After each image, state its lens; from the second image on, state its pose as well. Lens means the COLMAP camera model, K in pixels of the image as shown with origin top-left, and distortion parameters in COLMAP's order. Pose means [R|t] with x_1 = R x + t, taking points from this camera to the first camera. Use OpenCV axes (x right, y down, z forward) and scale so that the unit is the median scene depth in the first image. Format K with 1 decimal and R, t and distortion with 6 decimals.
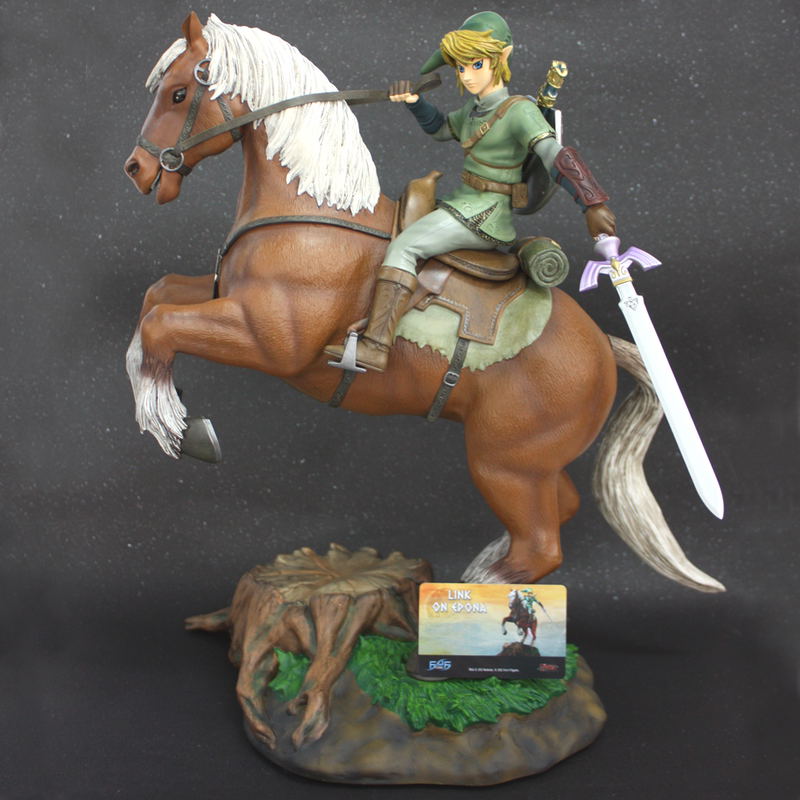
lens RADIAL K [[1088.9, 0, 400.0], [0, 1088.9, 400.0], [0, 0, 1]] dist [-0.030607, -0.002744]
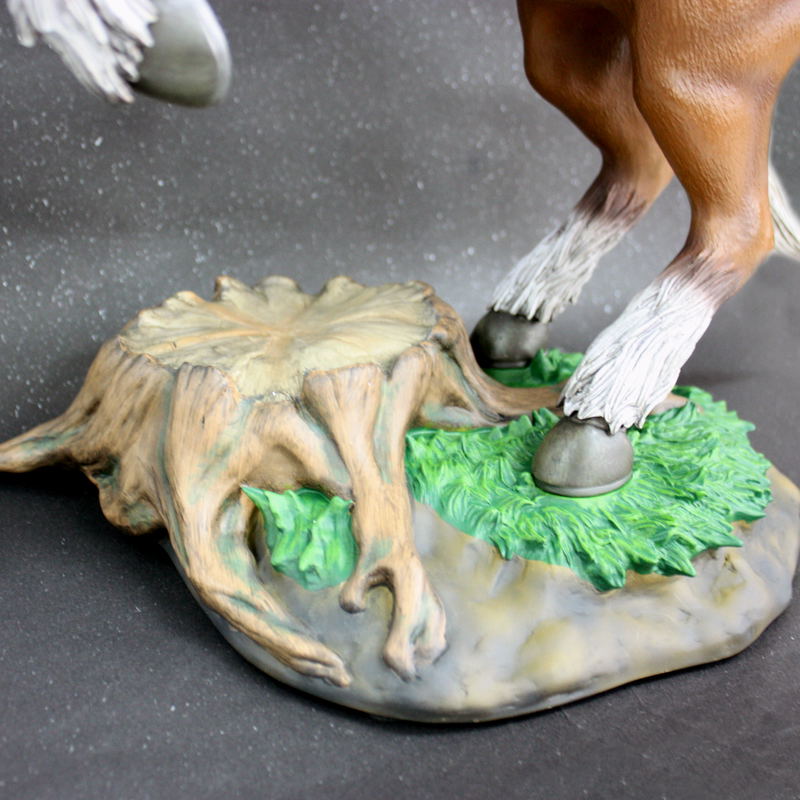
lens RADIAL K [[1271.7, 0, 400.0], [0, 1271.7, 400.0], [0, 0, 1]] dist [-0.140515, 0.106623]
pose [[0.914449, -0.164378, 0.369816, -0.262020], [0.073264, 0.965938, 0.248184, 0.046116], [-0.398015, -0.199858, 0.895344, 0.445800]]
